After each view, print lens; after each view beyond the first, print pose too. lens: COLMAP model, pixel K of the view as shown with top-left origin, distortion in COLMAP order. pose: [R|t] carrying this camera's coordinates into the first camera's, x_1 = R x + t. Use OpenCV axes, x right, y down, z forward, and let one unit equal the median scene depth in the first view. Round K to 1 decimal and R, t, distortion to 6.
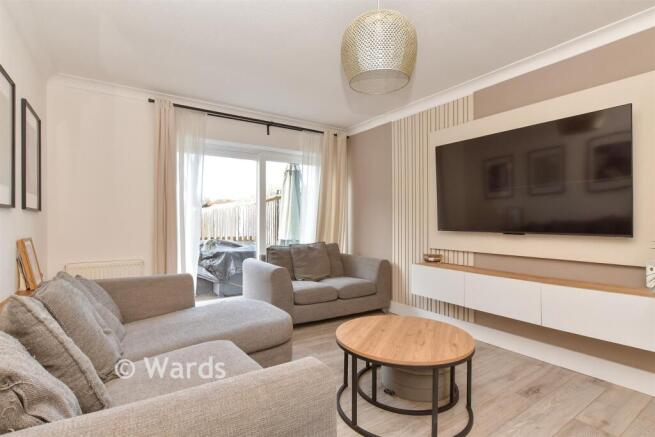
lens RADIAL K [[334.4, 0, 331.4], [0, 334.4, 222.2], [0, 0, 1]] dist [-0.000403, -0.000102]
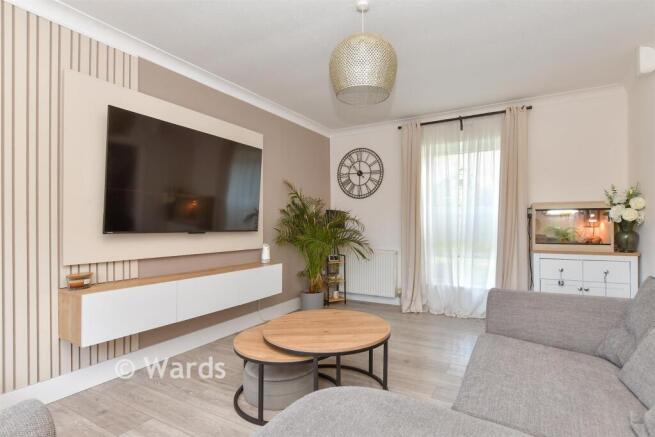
lens RADIAL K [[334.4, 0, 331.4], [0, 334.4, 222.2], [0, 0, 1]] dist [-0.000403, -0.000102]
pose [[-0.447455, 0.003164, 0.894301, -0.480529], [0.000435, 0.999994, -0.003321, 0.004330], [-0.894306, -0.001097, -0.447454, 0.942098]]
